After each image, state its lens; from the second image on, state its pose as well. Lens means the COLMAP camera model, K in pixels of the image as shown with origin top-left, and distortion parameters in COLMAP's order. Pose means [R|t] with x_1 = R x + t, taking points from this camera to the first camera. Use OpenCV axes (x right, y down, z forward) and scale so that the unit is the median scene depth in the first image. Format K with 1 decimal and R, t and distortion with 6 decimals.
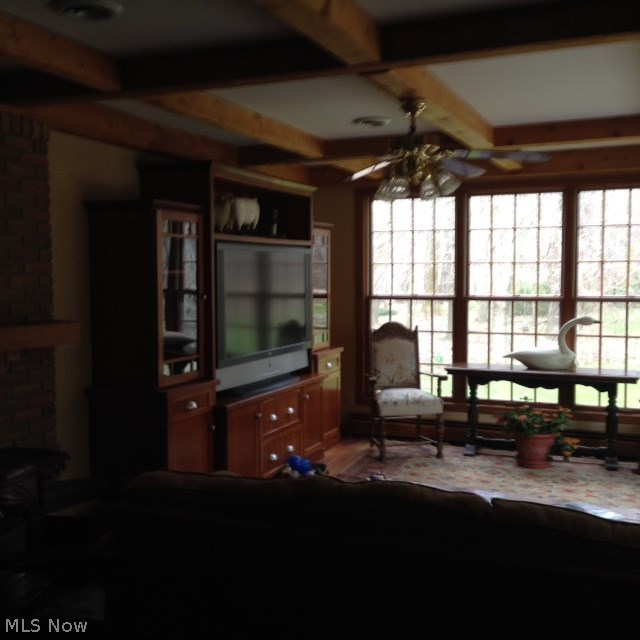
lens RADIAL K [[794.3, 0, 320.6], [0, 794.3, 320.3], [0, 0, 1]] dist [0.063408, 0.000000]
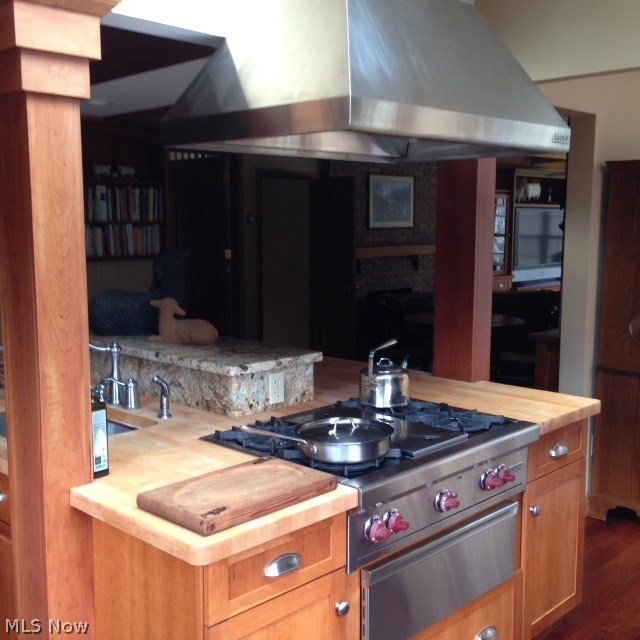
lens RADIAL K [[794.3, 0, 320.4], [0, 794.3, 321.7], [0, 0, 1]] dist [0.063408, 0.000000]
pose [[0.932260, 0.048836, -0.358478, 0.137403], [-0.026589, 0.997417, 0.066732, 0.063443], [0.360811, -0.052680, 0.931150, -1.011459]]
